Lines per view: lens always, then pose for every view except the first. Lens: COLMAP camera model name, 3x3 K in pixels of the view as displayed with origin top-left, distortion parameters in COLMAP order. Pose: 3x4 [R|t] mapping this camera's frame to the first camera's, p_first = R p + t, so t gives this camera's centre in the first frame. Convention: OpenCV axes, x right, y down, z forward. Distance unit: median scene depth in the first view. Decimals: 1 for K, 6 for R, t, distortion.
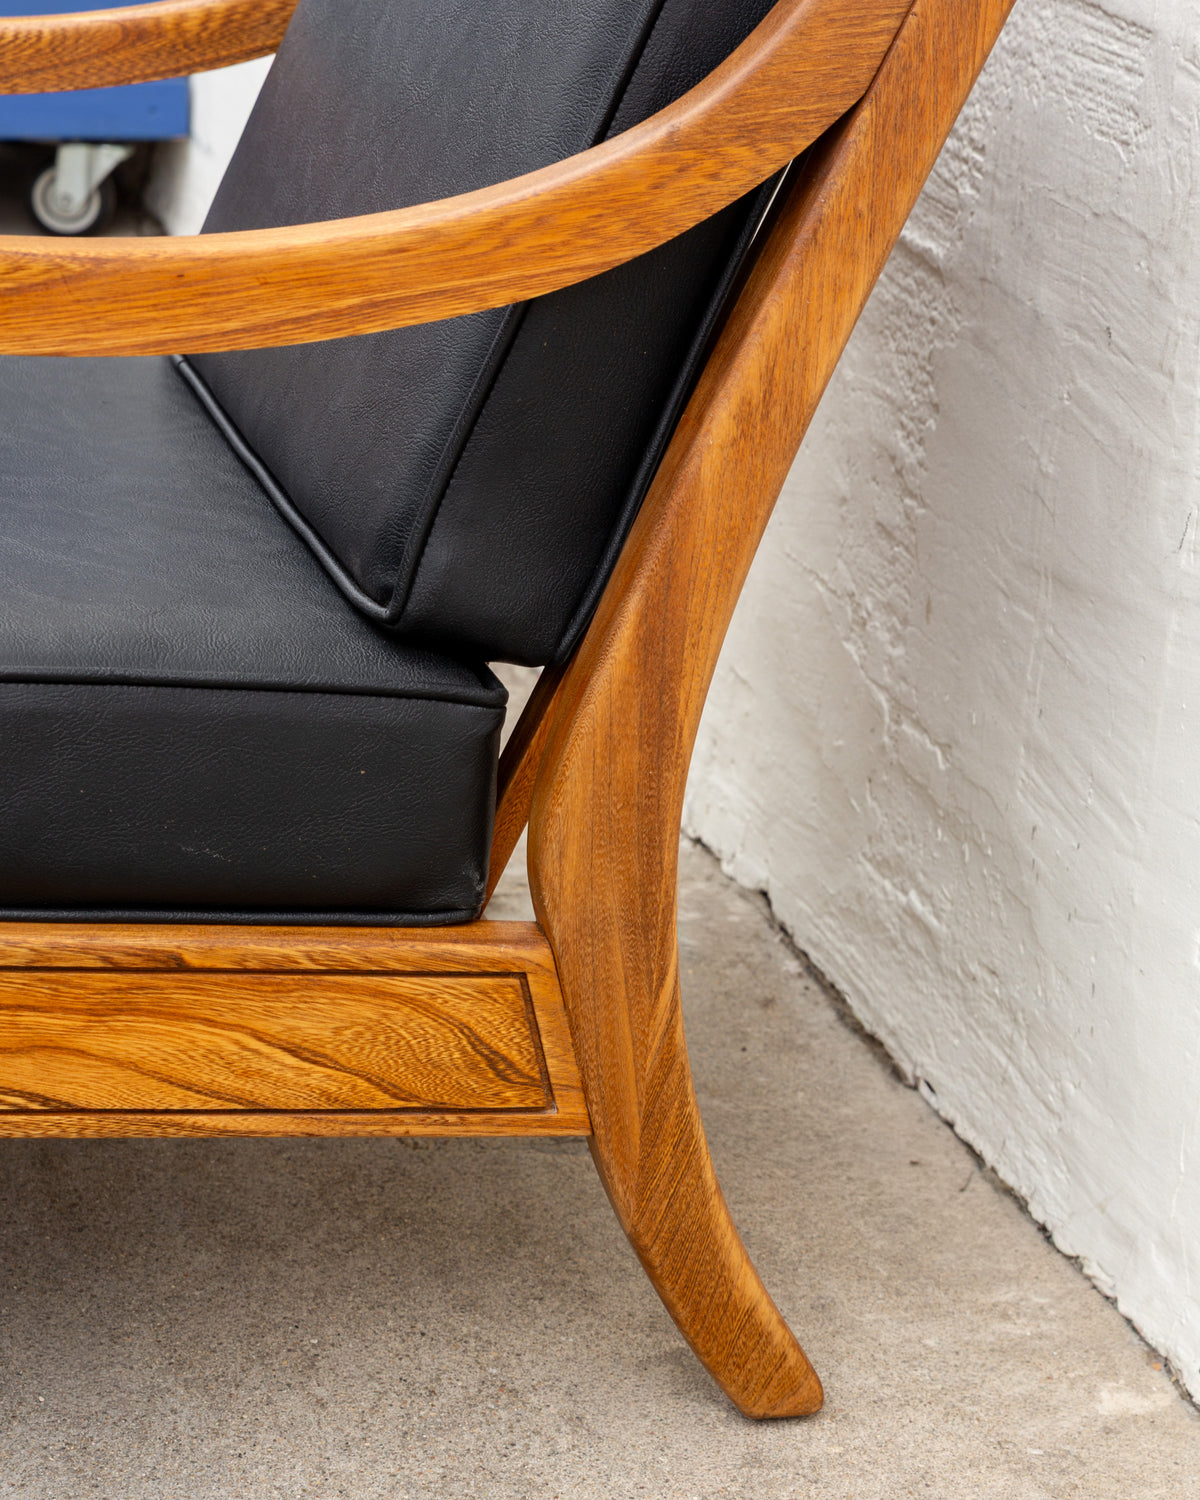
lens RADIAL K [[3378.2, 0, 603.3], [0, 3378.2, 748.1], [0, 0, 1]] dist [-0.044675, 0.057452]
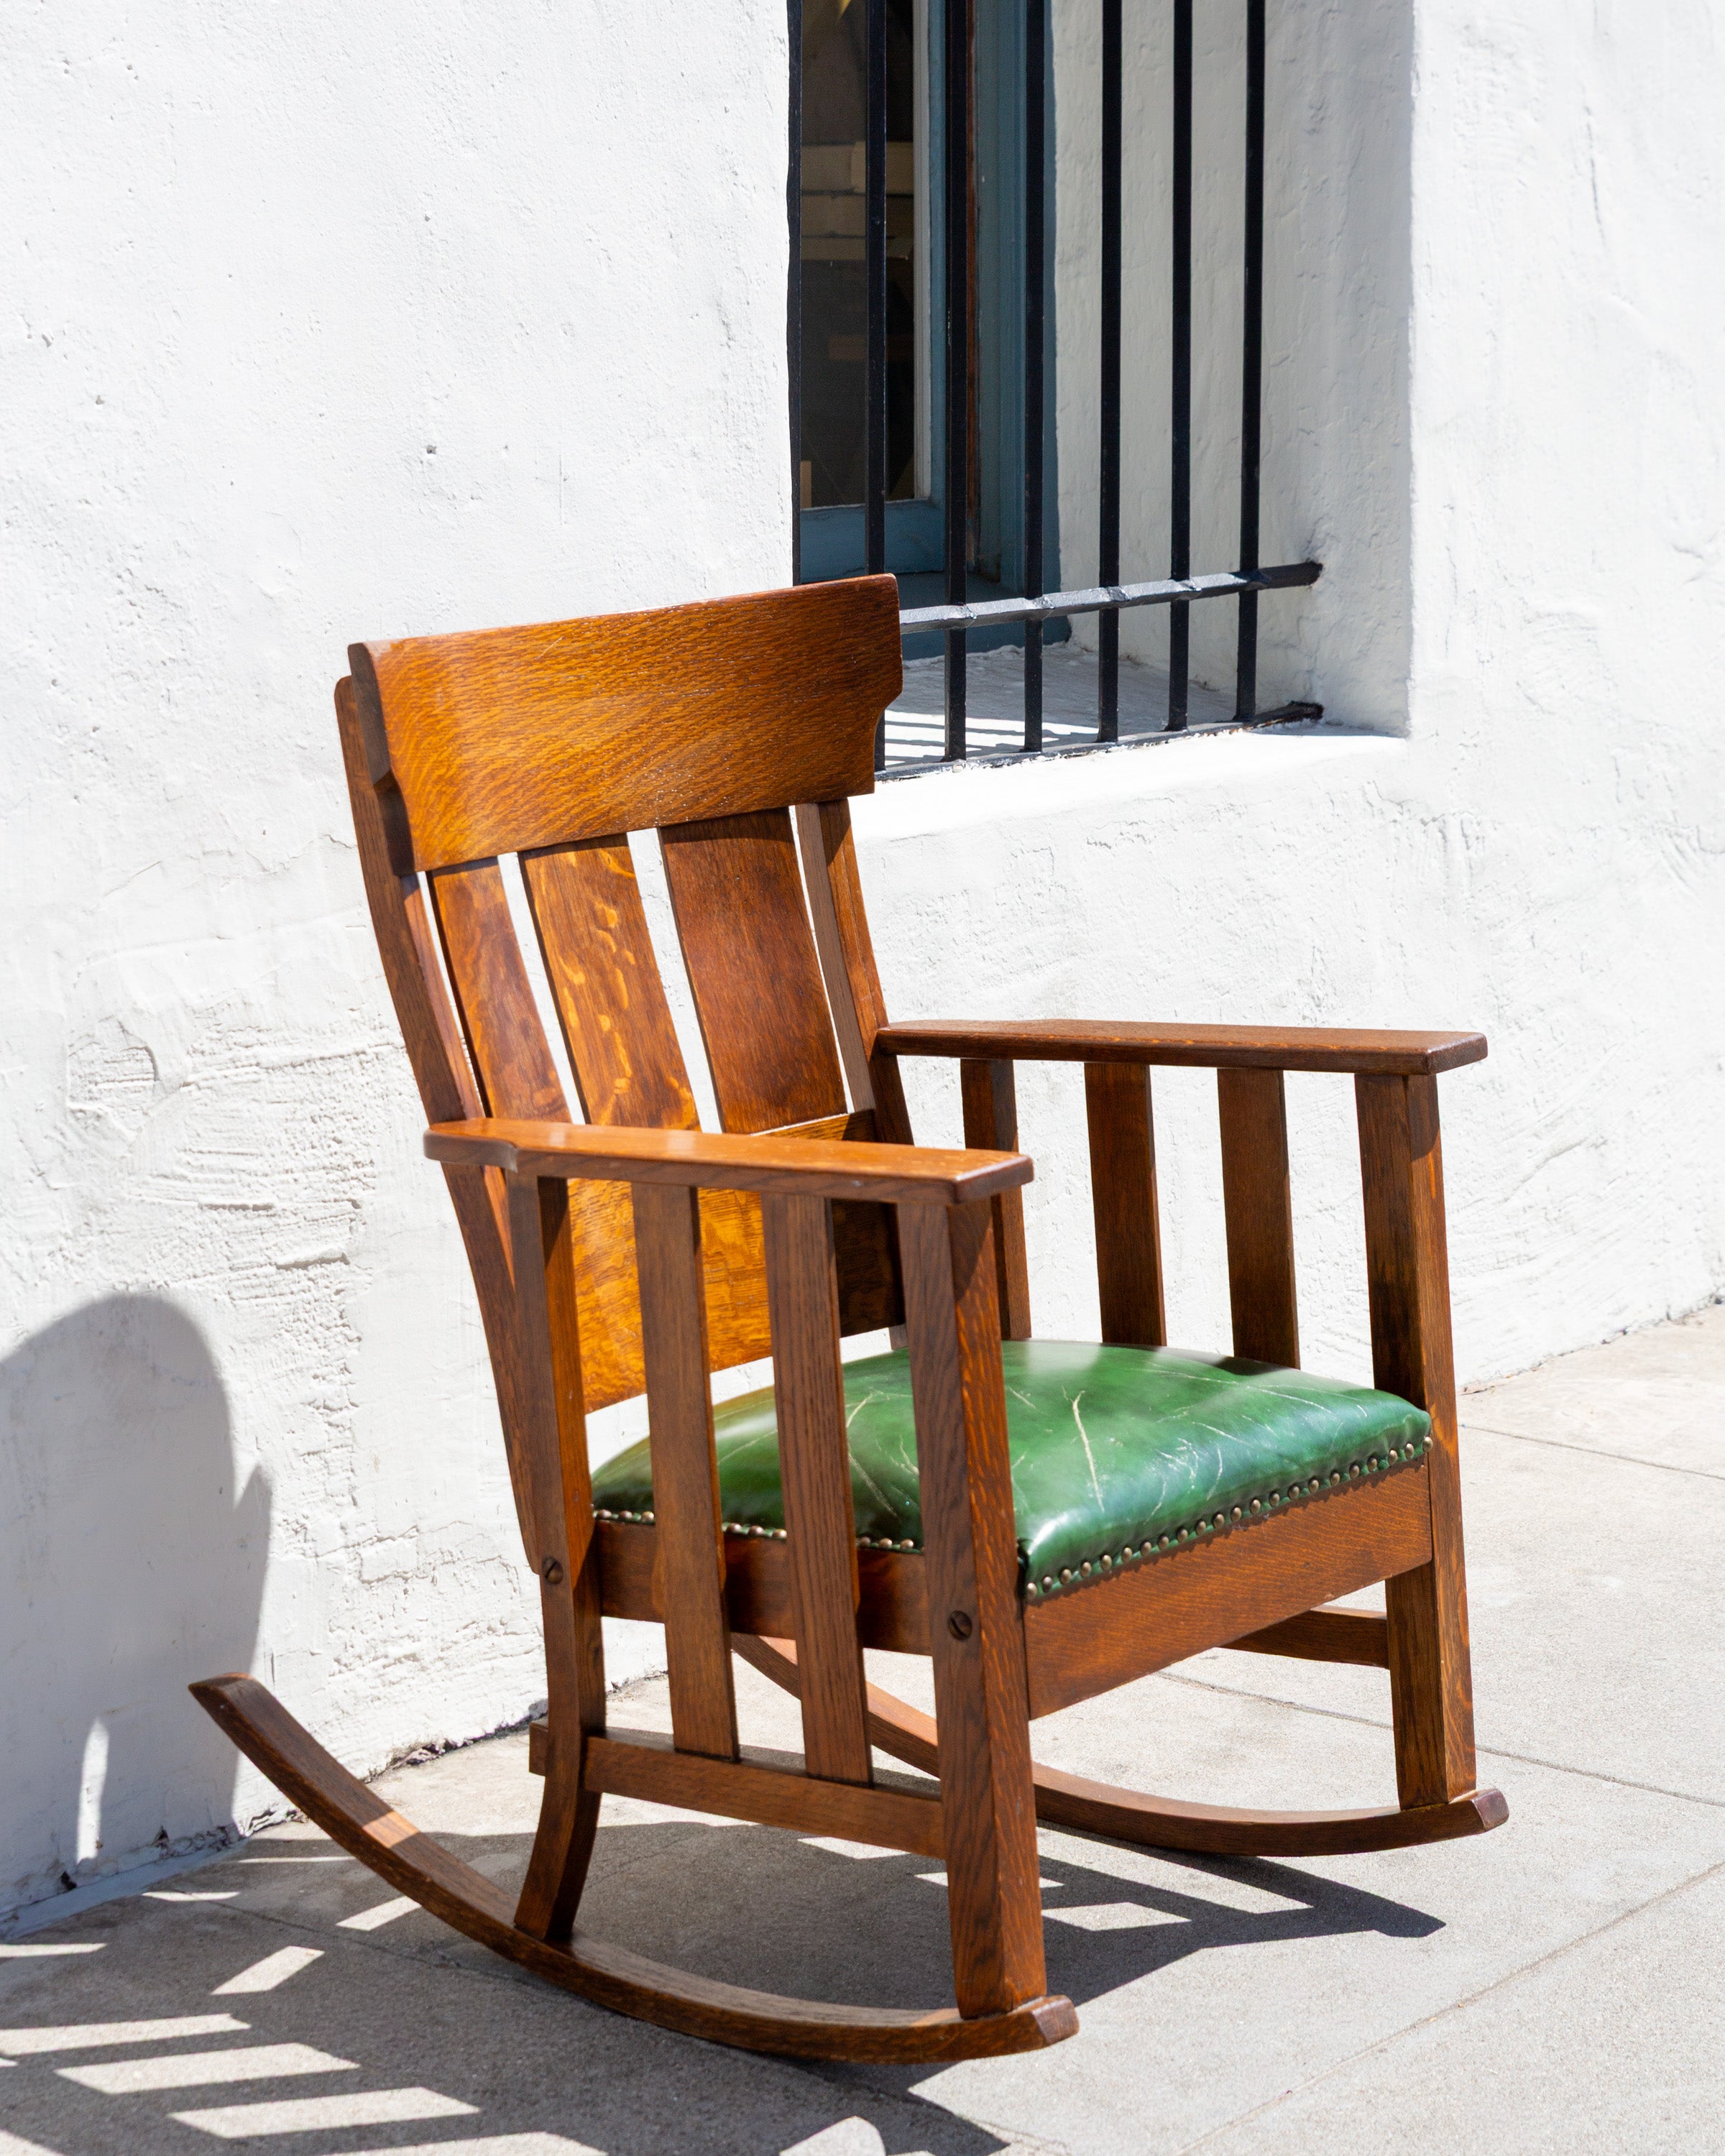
lens RADIAL K [[5528.5, 0, 940.4], [0, 5528.5, 891.9], [0, 0, 1]] dist [-0.057692, -0.167859]
pose [[-0.586226, -0.188046, 0.788021, -2.138137], [0.228827, 0.894649, 0.383720, -1.270760], [-0.777159, 0.405268, -0.481437, 2.066412]]
